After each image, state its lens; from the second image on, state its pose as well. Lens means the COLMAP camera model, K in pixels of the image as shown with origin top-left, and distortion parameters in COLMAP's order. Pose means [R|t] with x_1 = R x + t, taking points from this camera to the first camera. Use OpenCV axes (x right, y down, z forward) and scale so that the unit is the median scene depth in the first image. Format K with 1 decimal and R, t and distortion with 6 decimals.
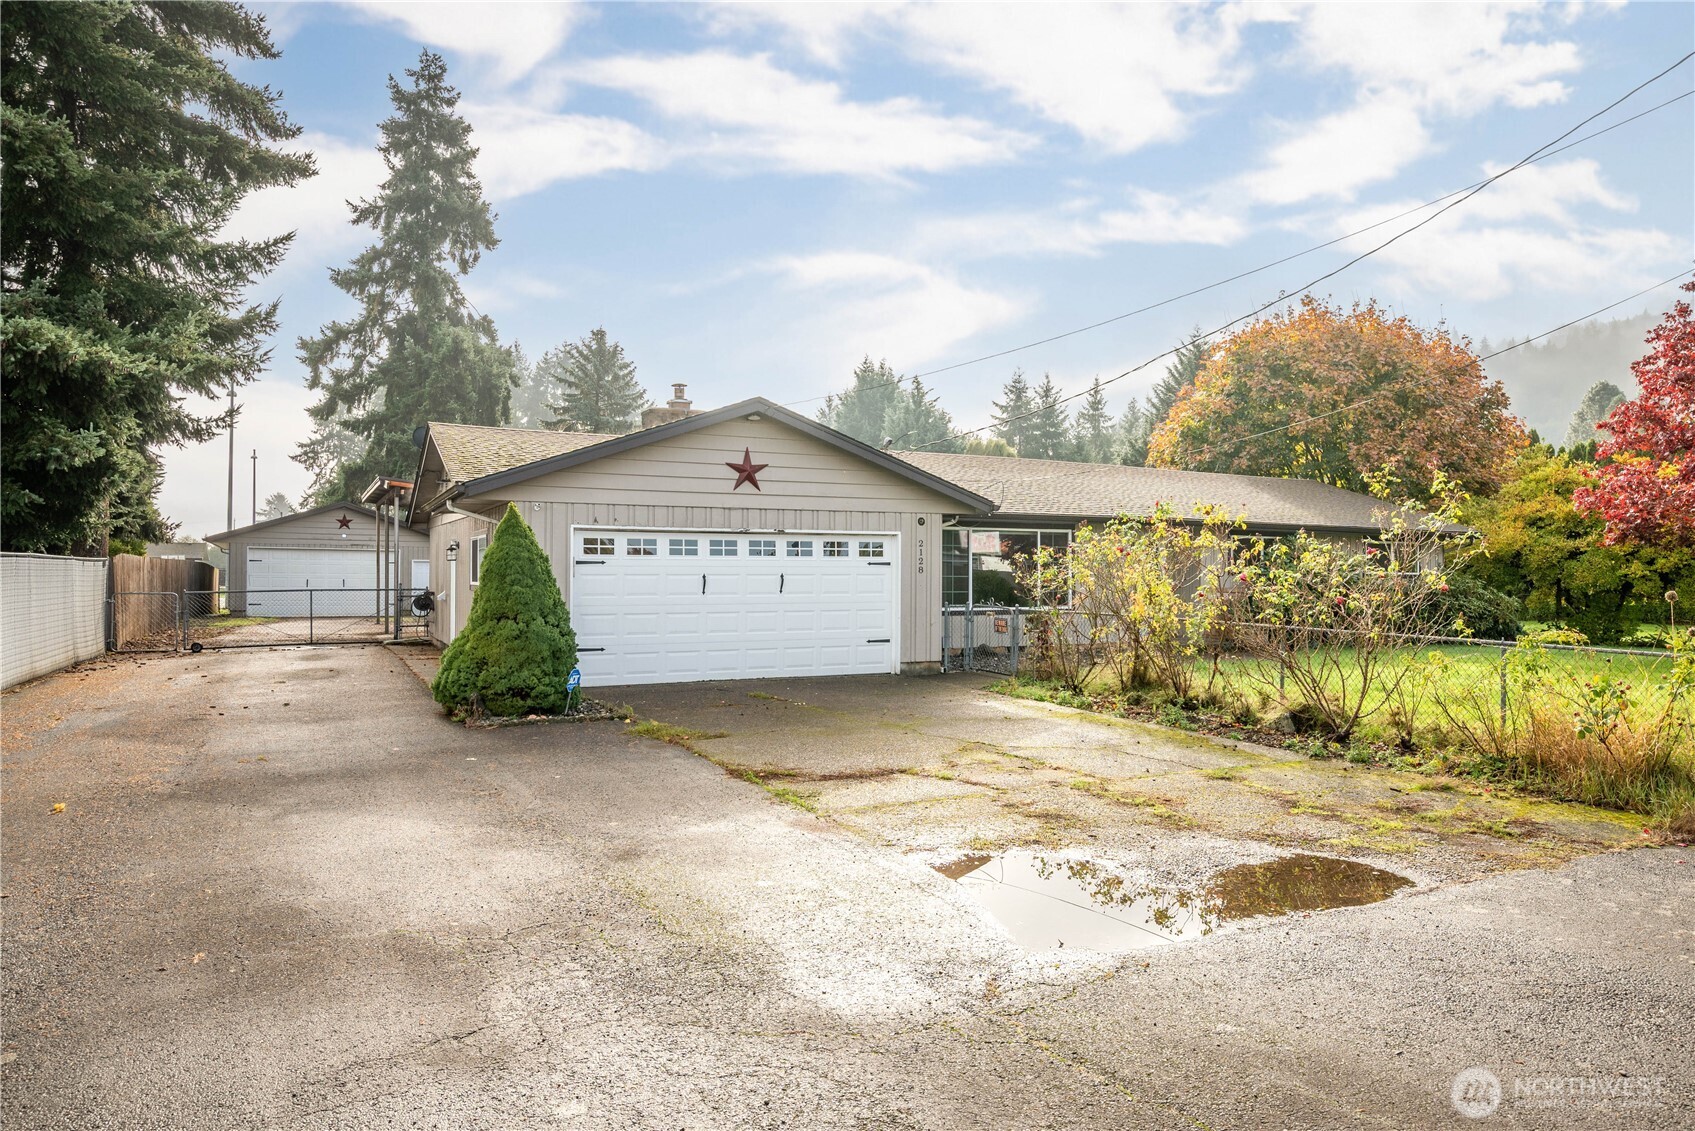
lens RADIAL K [[1086.5, 0, 846.6], [0, 1086.5, 568.3], [0, 0, 1]] dist [-0.006593, -0.000151]
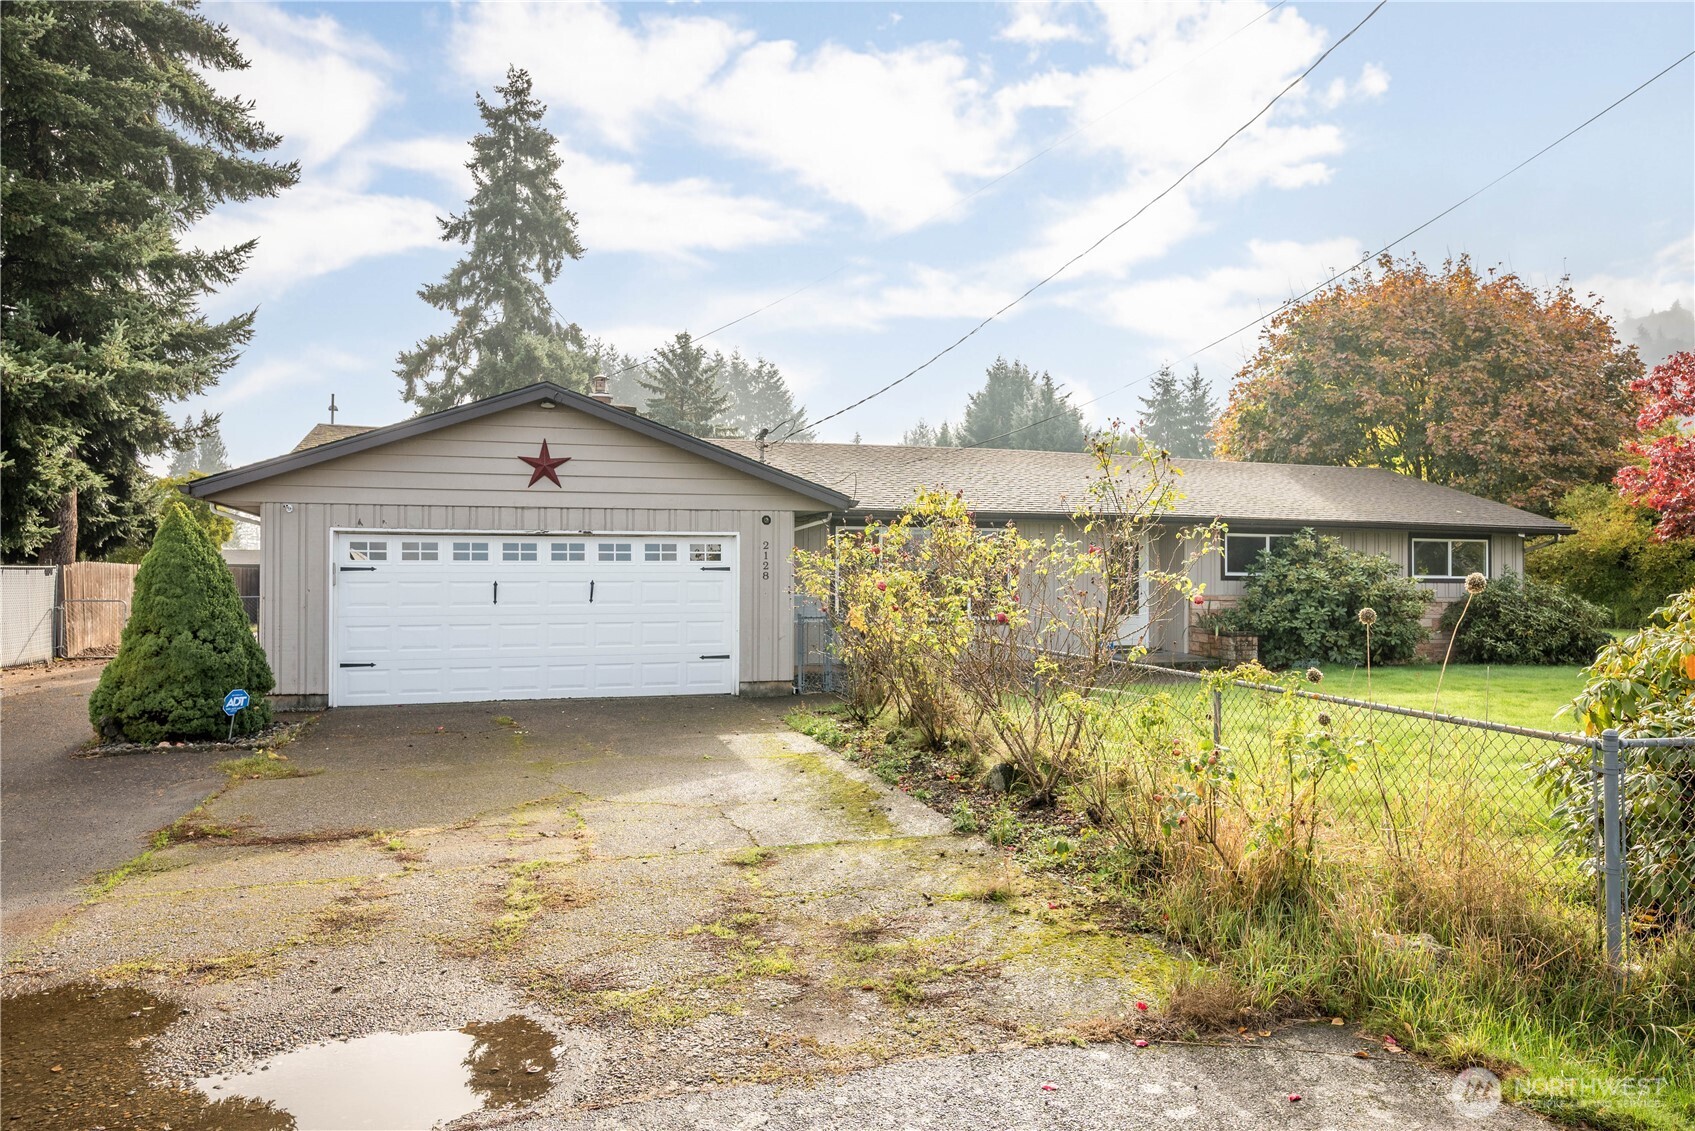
lens RADIAL K [[1086.5, 0, 847.3], [0, 1086.5, 567.1], [0, 0, 1]] dist [-0.006593, -0.000151]
pose [[0.985642, -0.004404, -0.168789, 0.157101], [0.003520, 0.999978, -0.005538, -0.000226], [0.168810, 0.004865, 0.985637, 0.085978]]
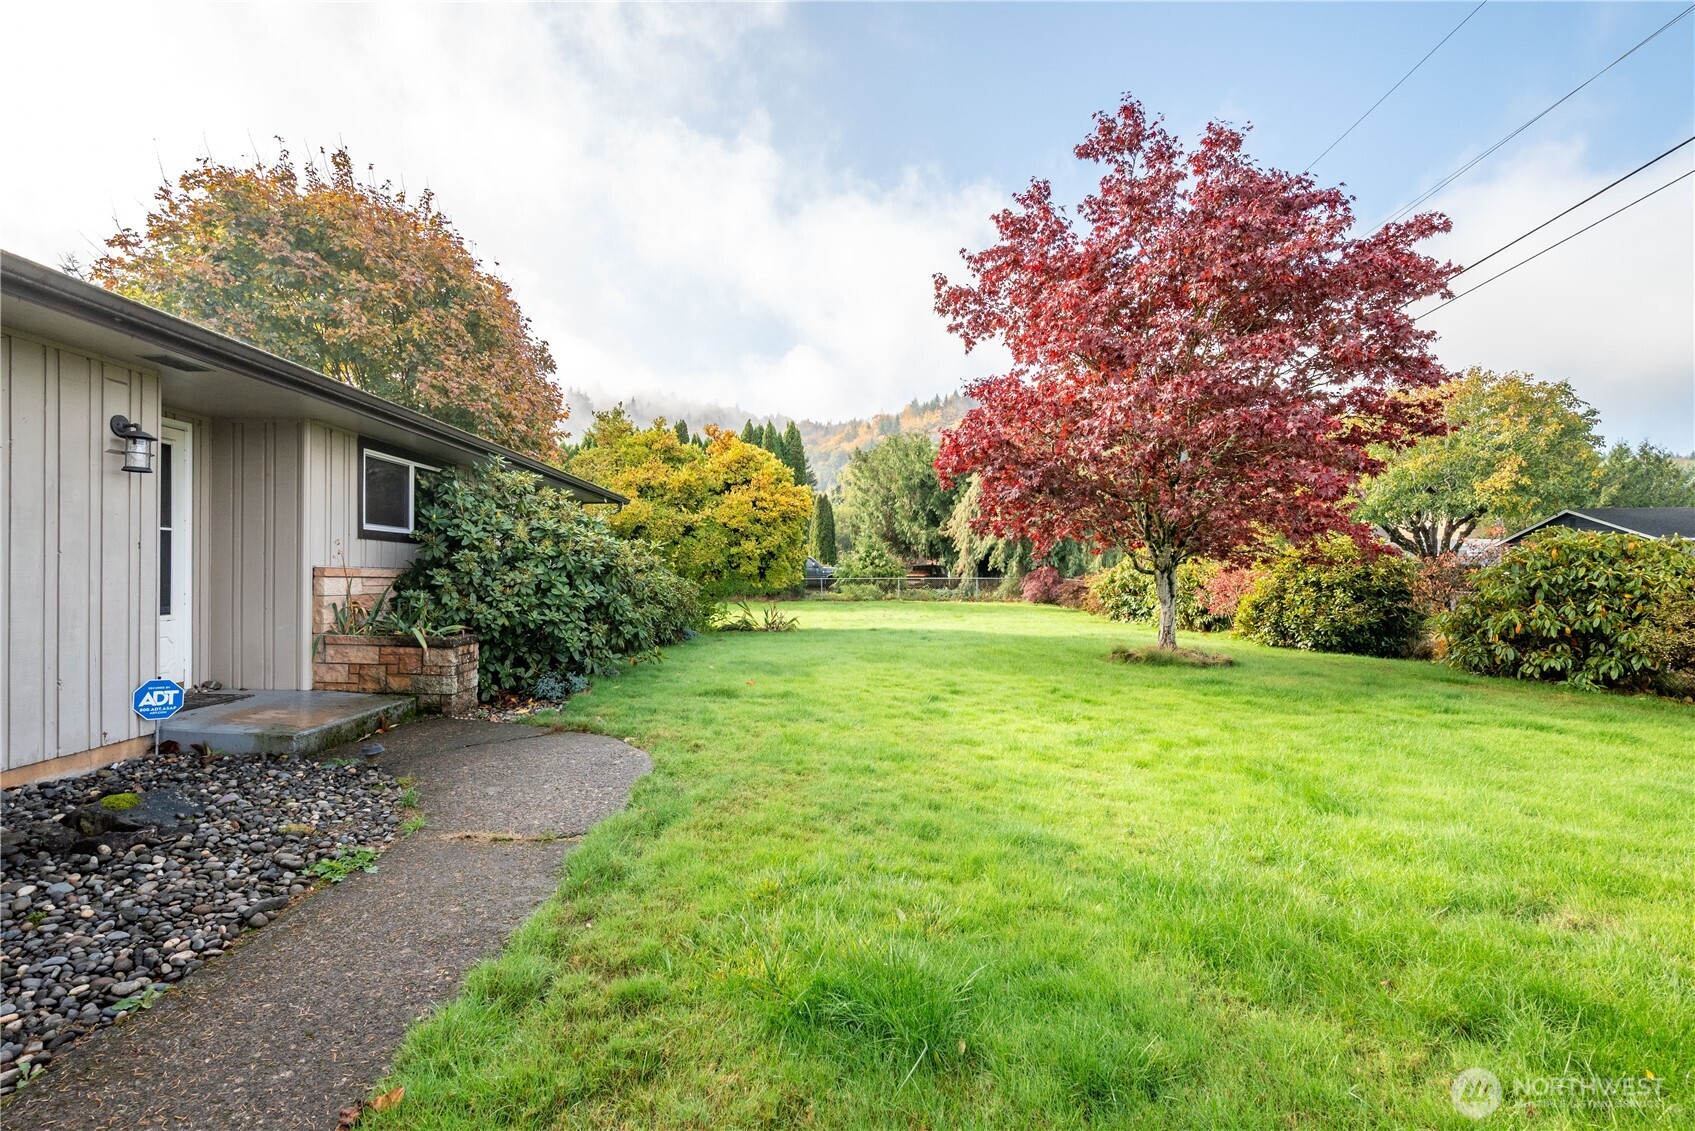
lens RADIAL K [[806.7, 0, 779.0], [0, 806.7, 573.0], [0, 0, 1]] dist [-0.001690, 0.001041]
pose [[0.493169, -0.009206, 0.869885, 0.115652], [-0.006447, 0.999878, 0.014236, 0.011076], [-0.869910, -0.012630, 0.493050, 0.524081]]
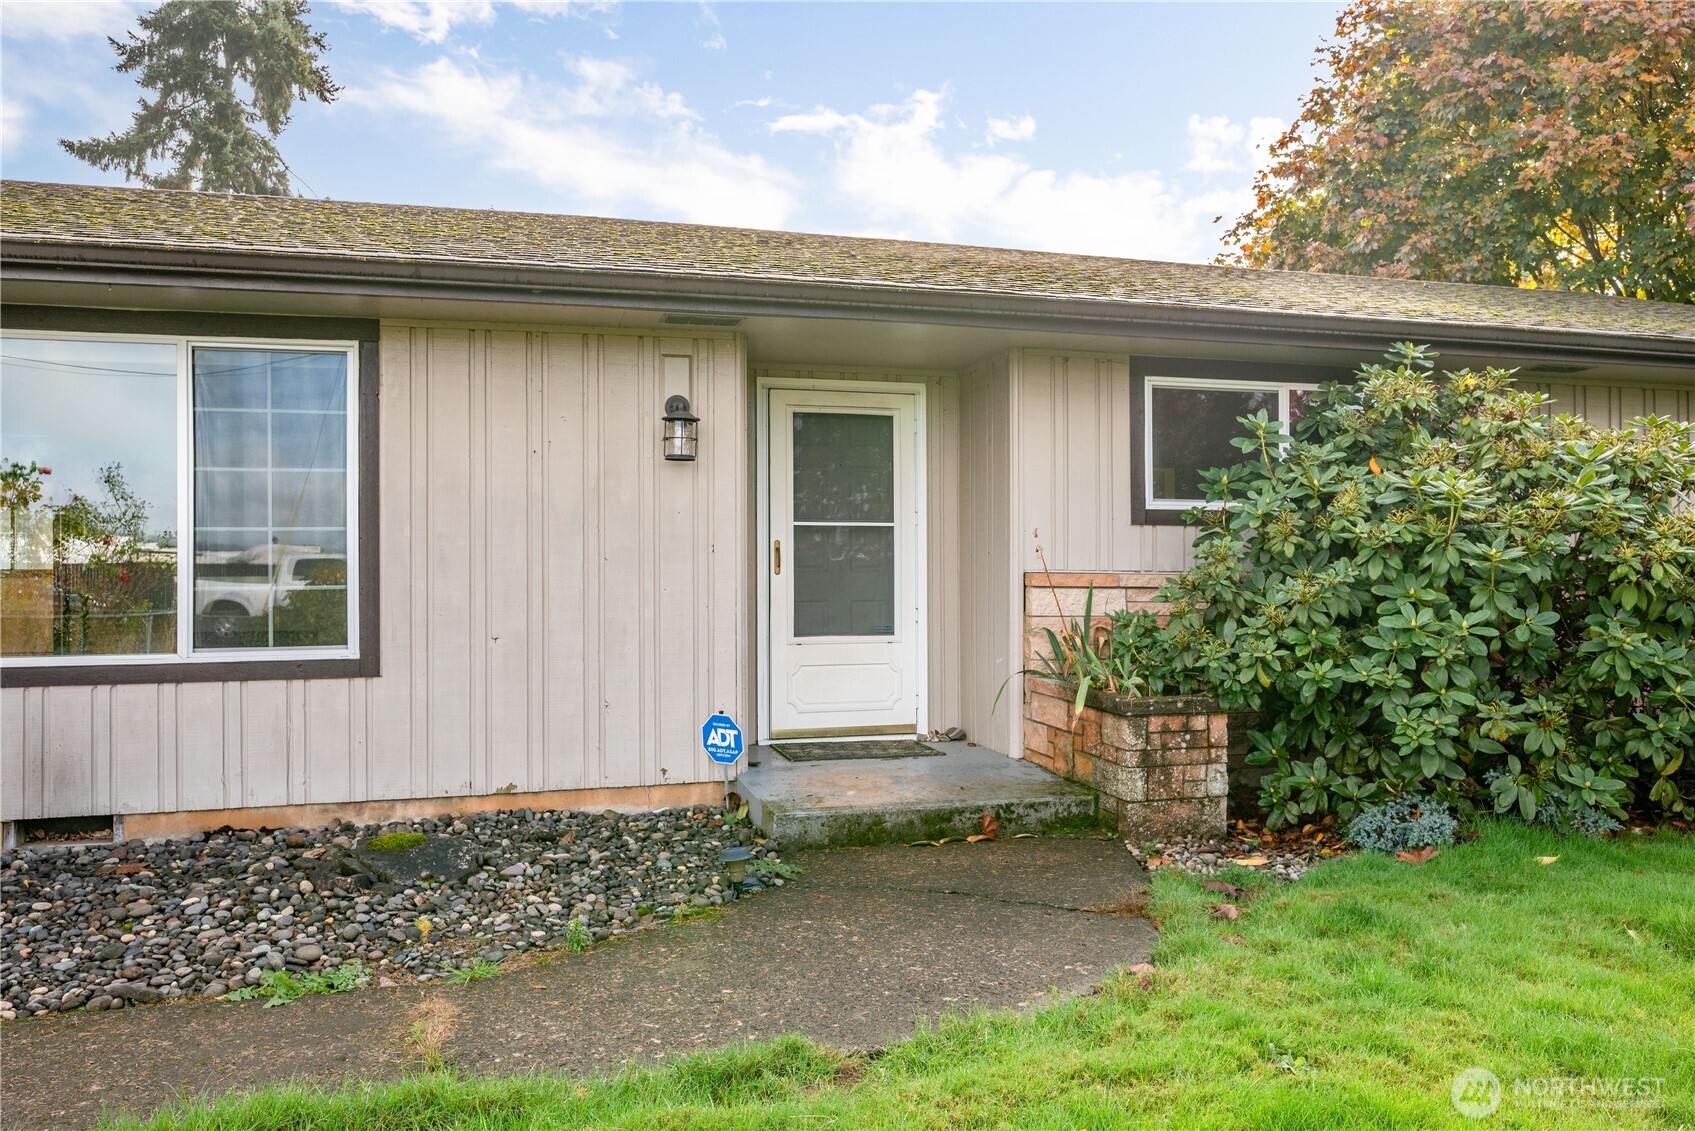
lens RADIAL K [[1233.7, 0, 856.5], [0, 1233.7, 573.4], [0, 0, 1]] dist [-0.001812, -0.001045]
pose [[0.981053, -0.012925, -0.193308, 0.260741], [0.014111, 0.999889, 0.004758, 0.012185], [0.193225, -0.007396, 0.981127, 0.520420]]
